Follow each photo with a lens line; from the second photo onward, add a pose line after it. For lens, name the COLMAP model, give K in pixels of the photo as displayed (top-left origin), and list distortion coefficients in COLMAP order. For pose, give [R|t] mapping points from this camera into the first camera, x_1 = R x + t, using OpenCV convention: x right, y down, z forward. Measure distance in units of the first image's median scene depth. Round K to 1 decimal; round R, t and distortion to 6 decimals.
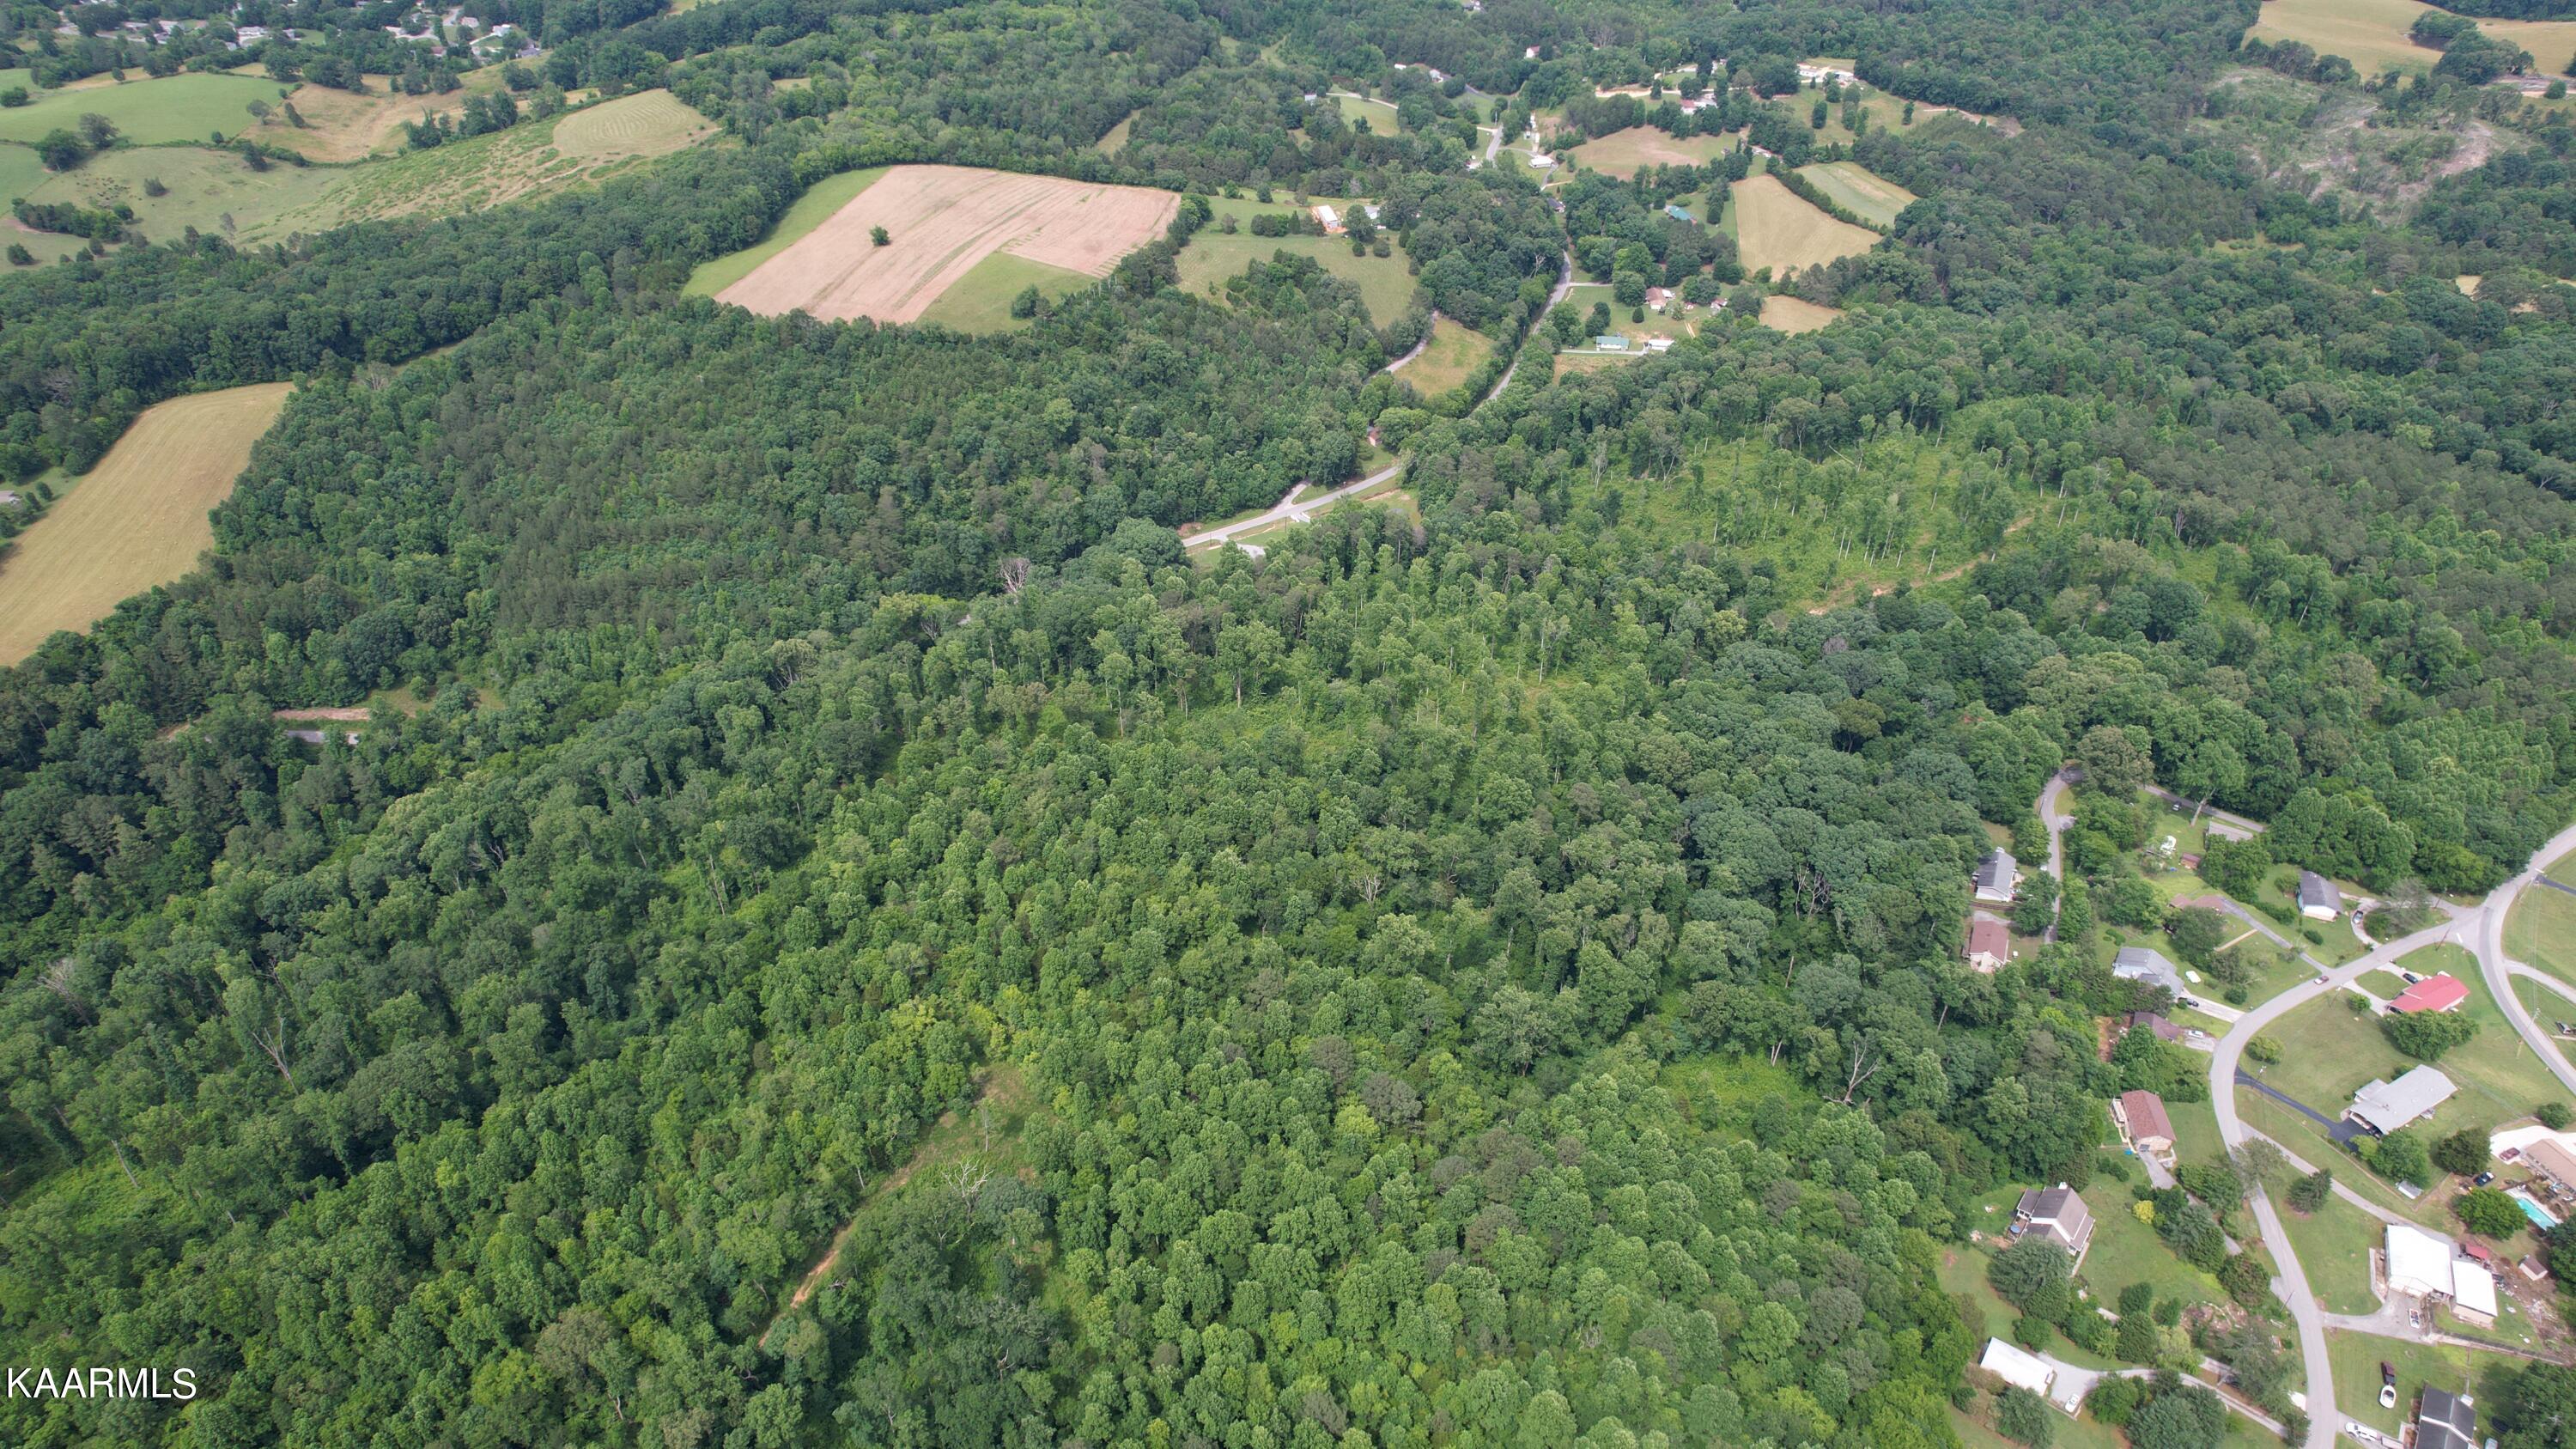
lens RADIAL K [[1645.5, 0, 1309.3], [0, 1645.5, 720.9], [0, 0, 1]] dist [-0.073713, 0.067686]
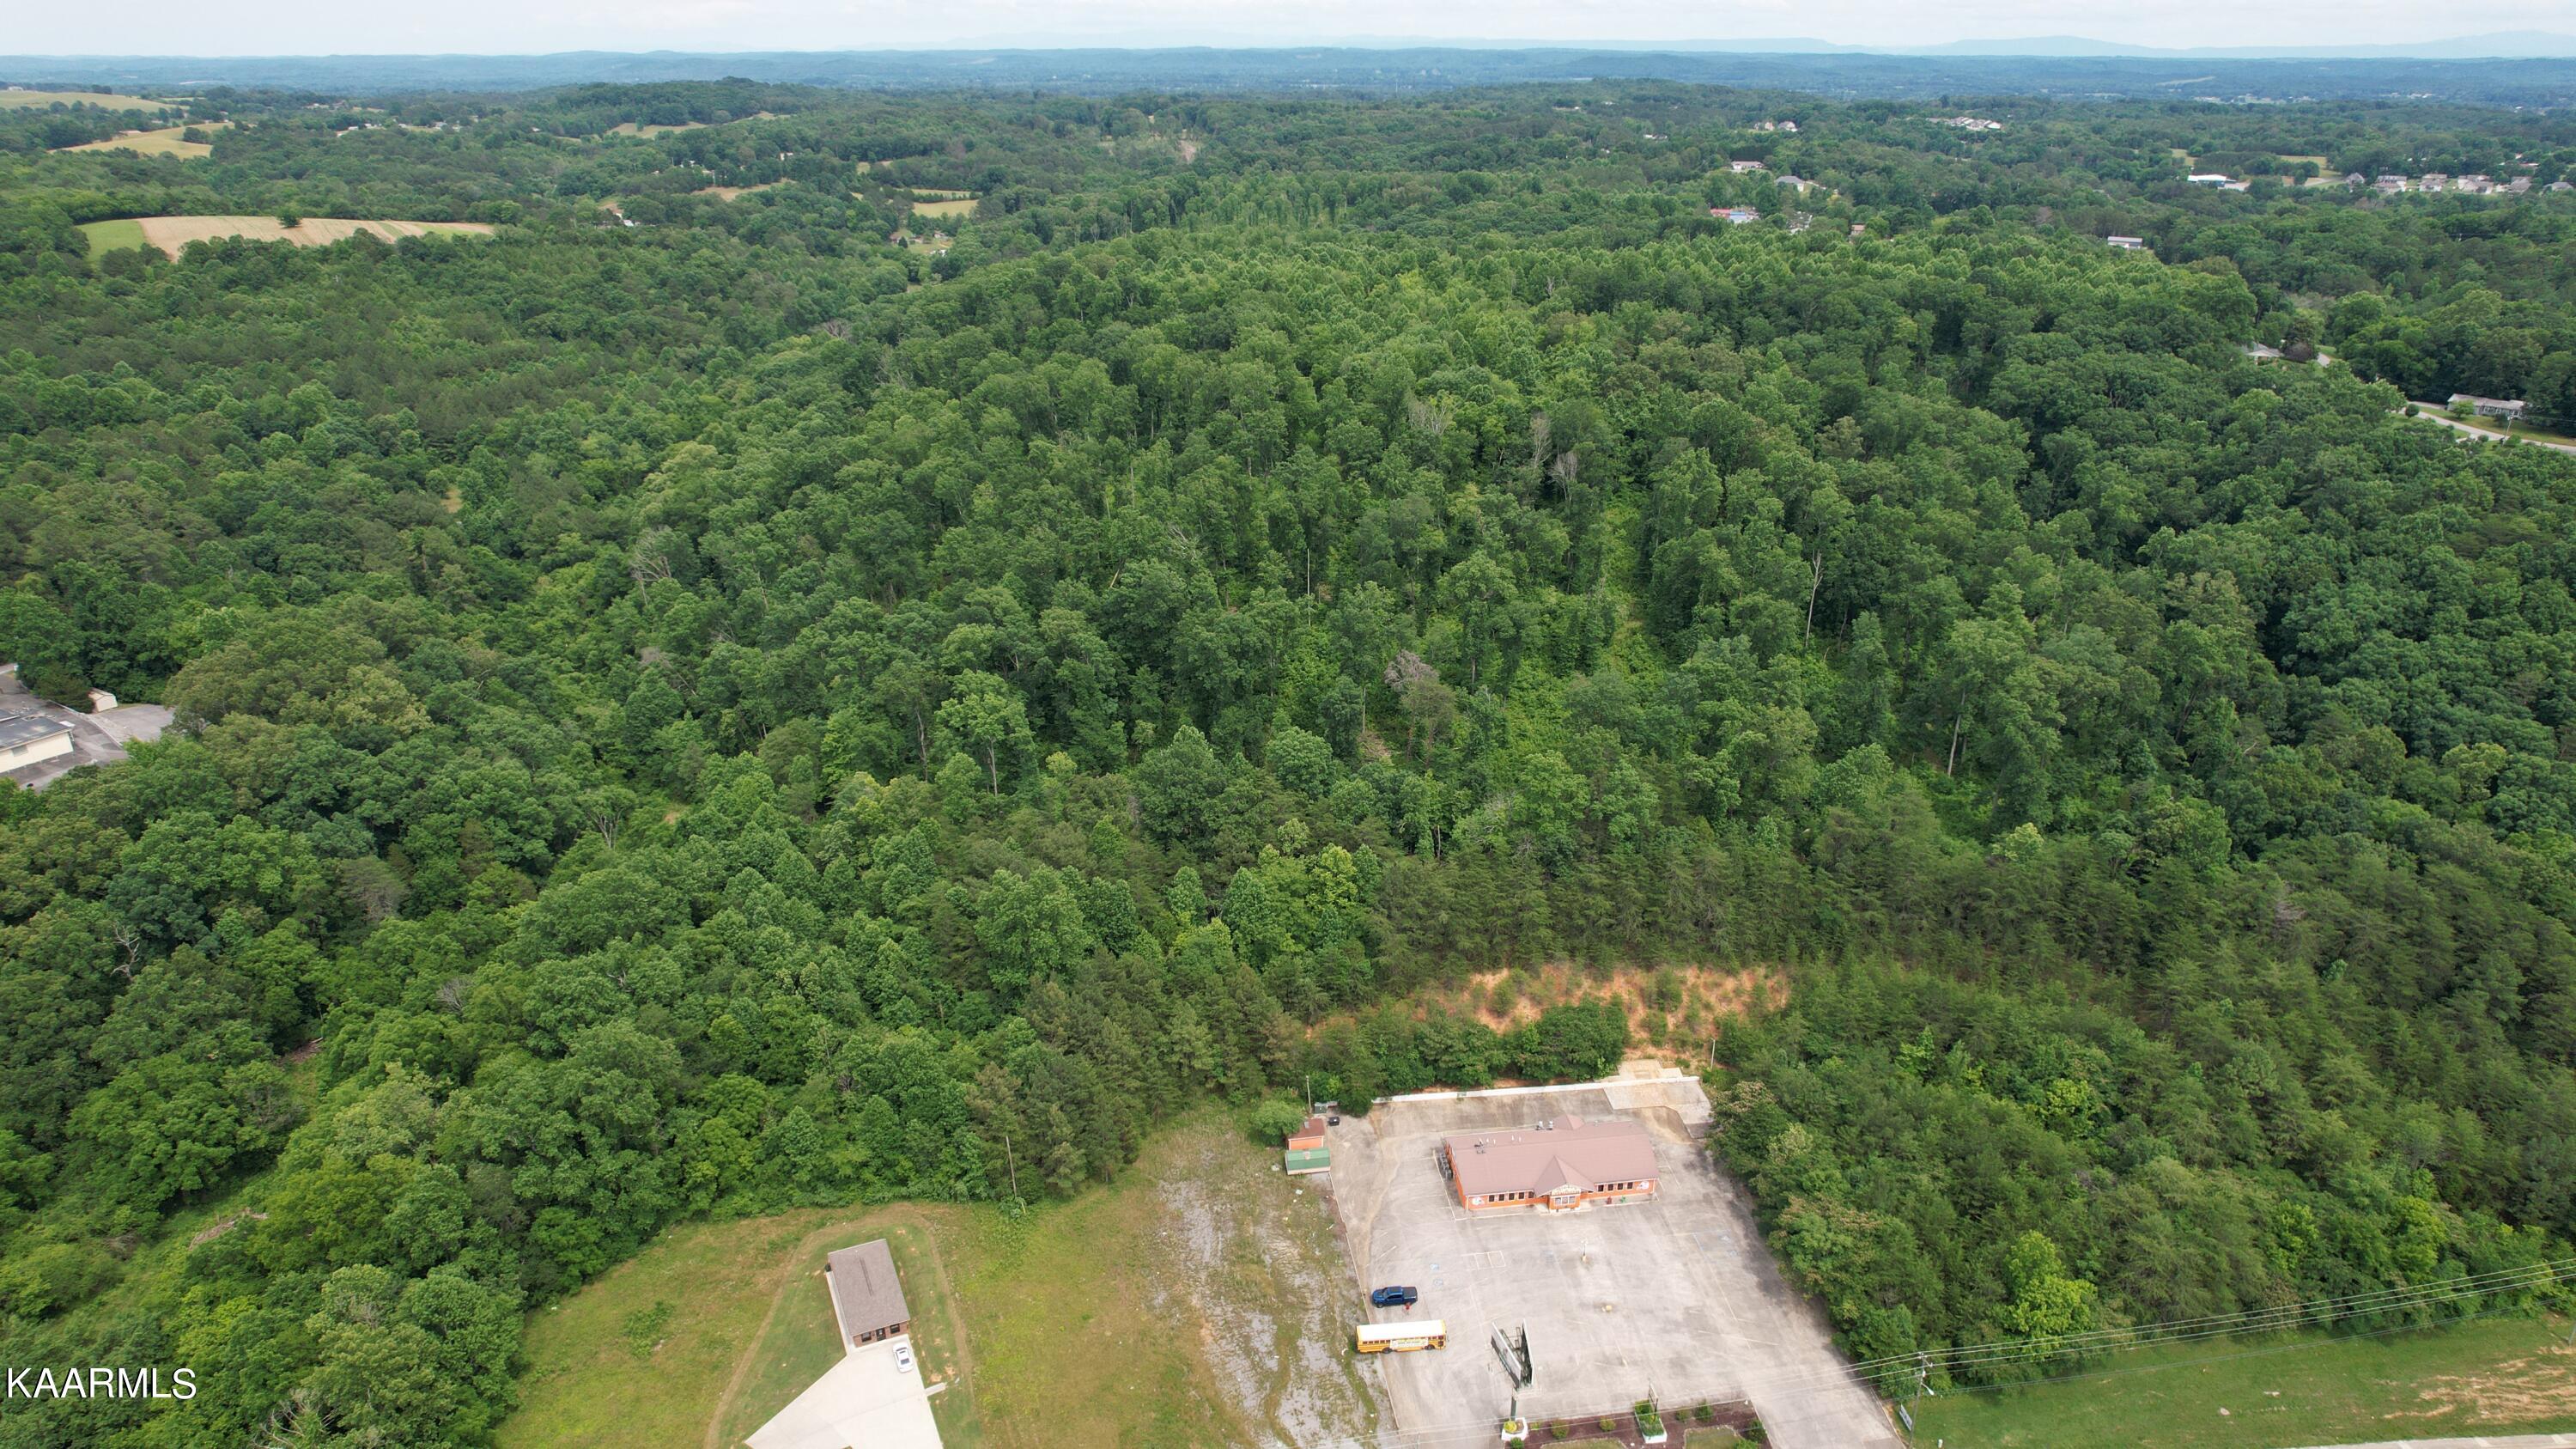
lens RADIAL K [[1645.5, 0, 1299.0], [0, 1645.5, 722.7], [0, 0, 1]] dist [-0.073713, 0.067686]
pose [[0.579463, -0.324006, 0.747825, -0.827098], [0.490617, 0.871371, -0.002627, 0.268930], [-0.650782, 0.368418, 0.663890, 0.160864]]
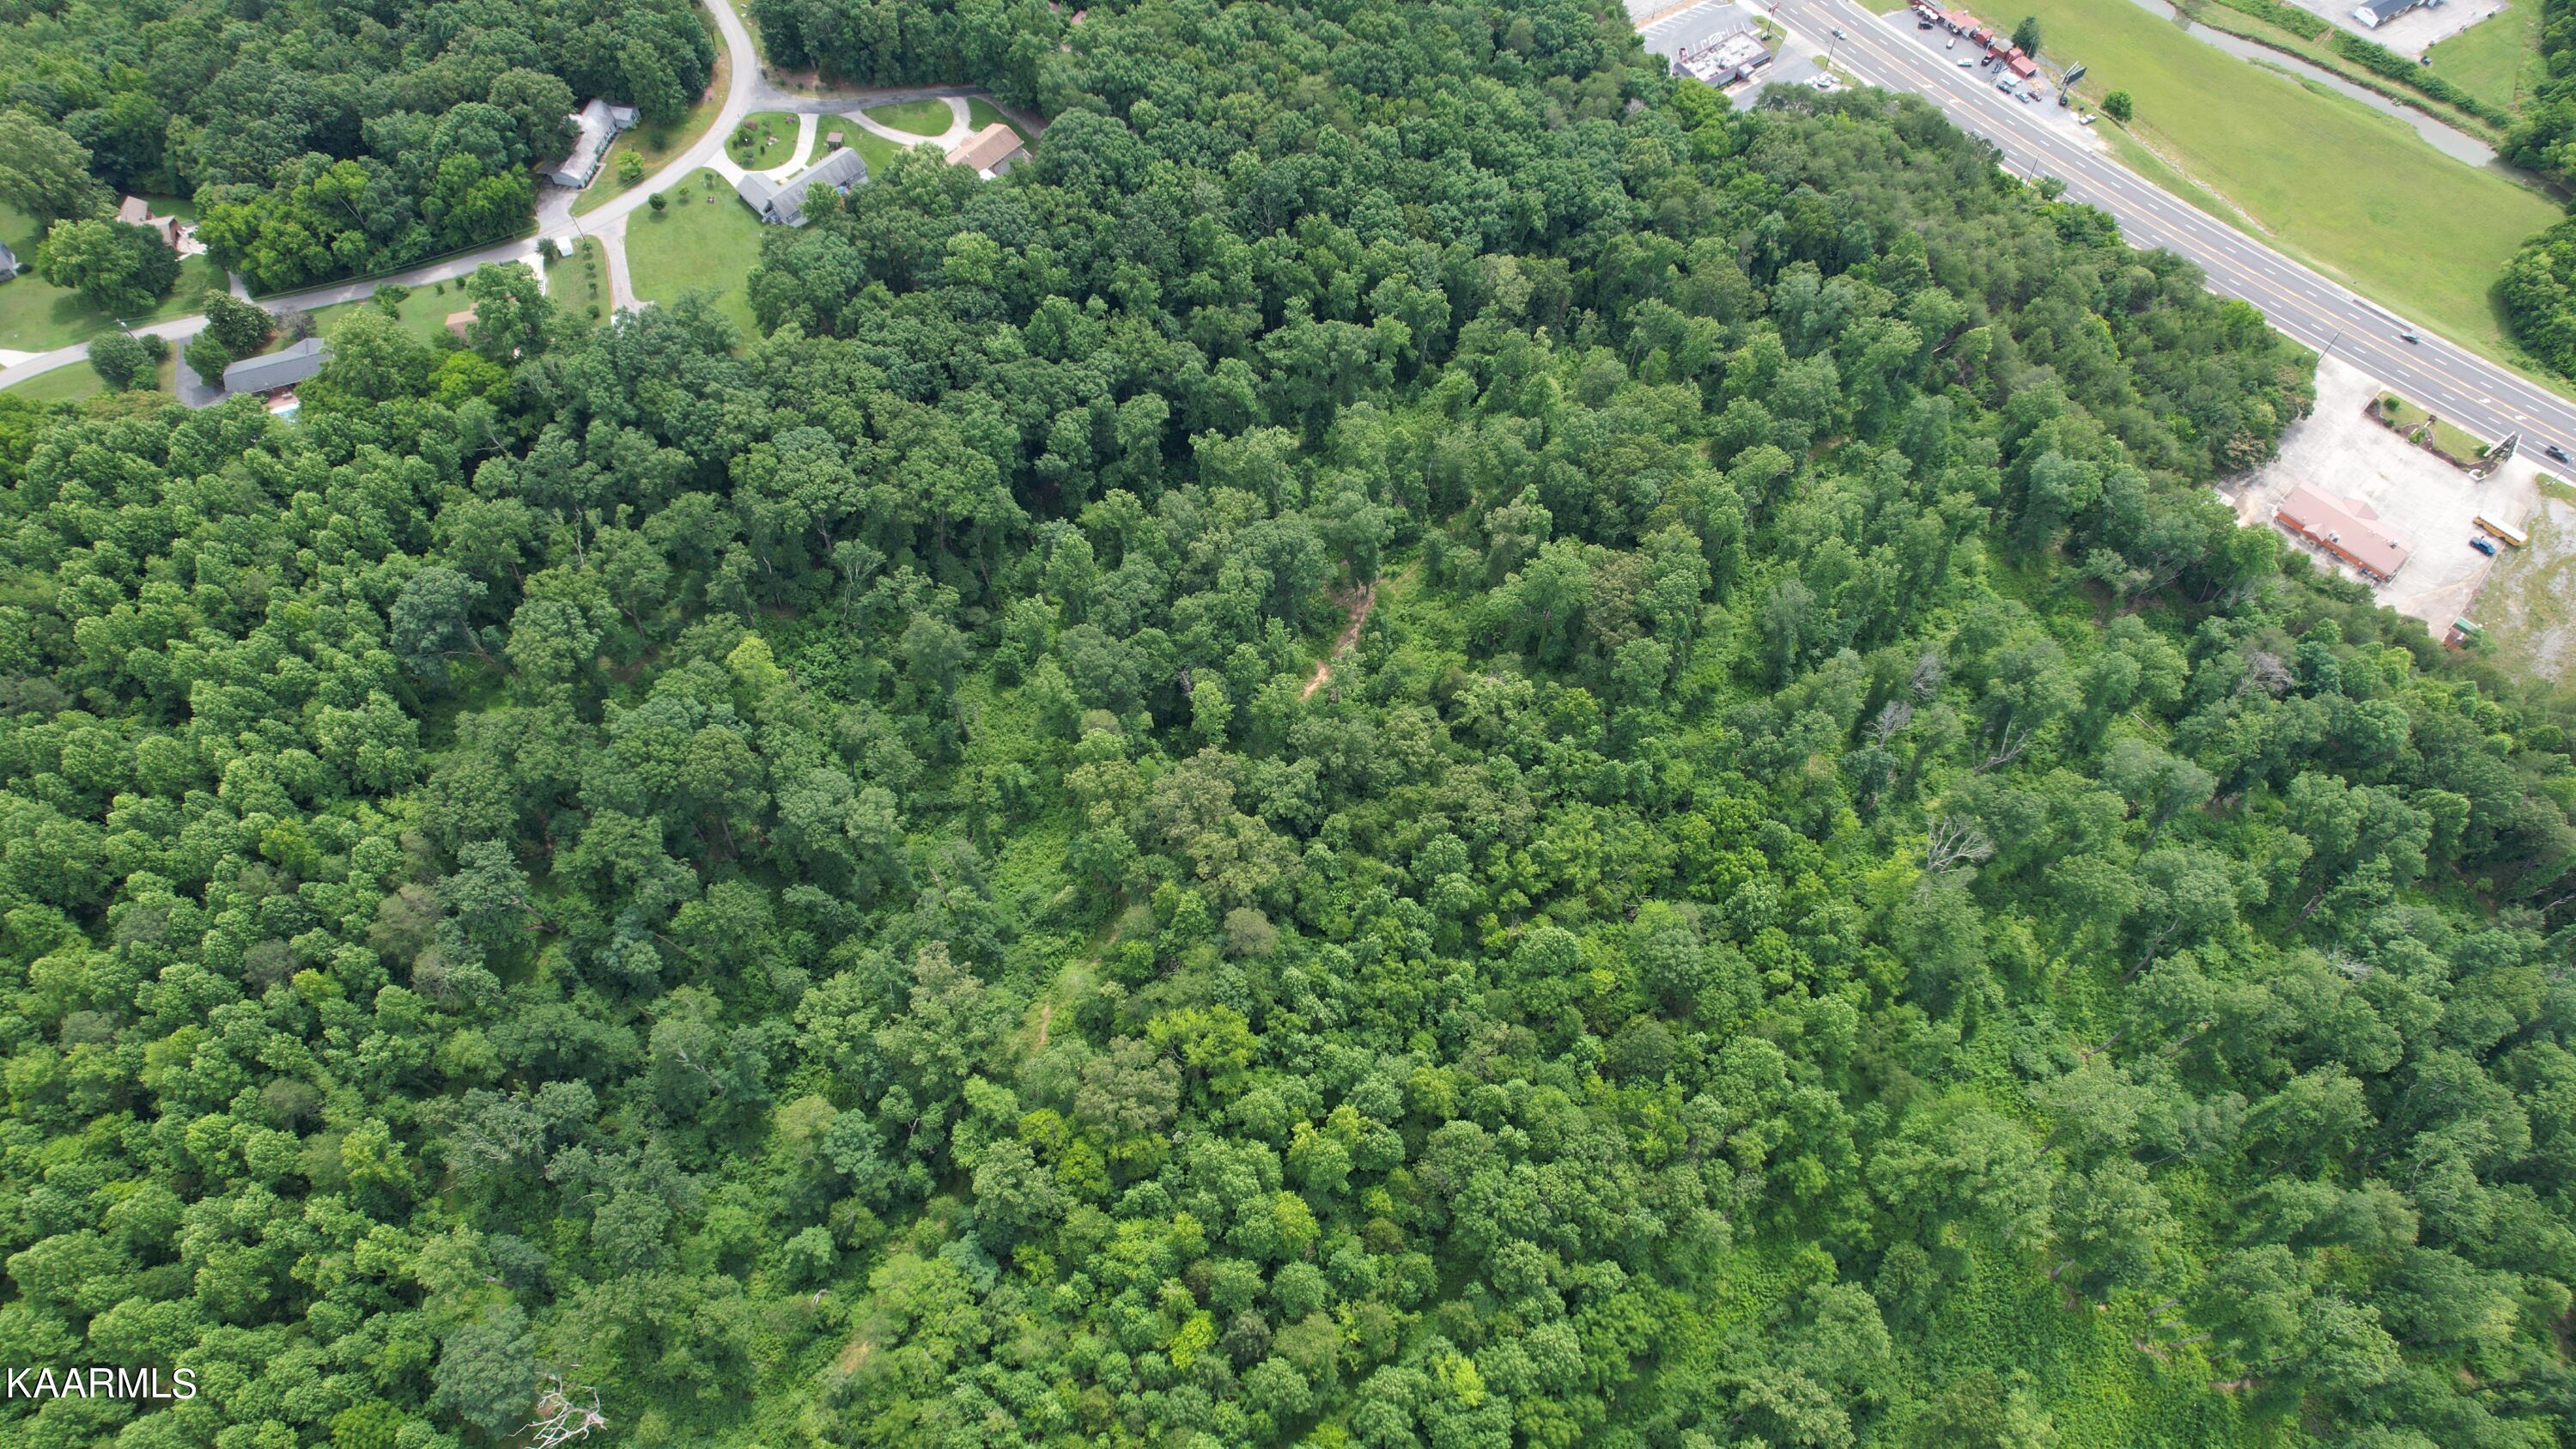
lens RADIAL K [[1645.5, 0, 1285.2], [0, 1645.5, 724.4], [0, 0, 1]] dist [-0.073713, 0.067686]
pose [[-0.999038, 0.037034, -0.023494, -0.238312], [-0.027184, -0.102536, 0.994358, -0.149651], [0.034416, 0.994040, 0.103444, 0.364233]]
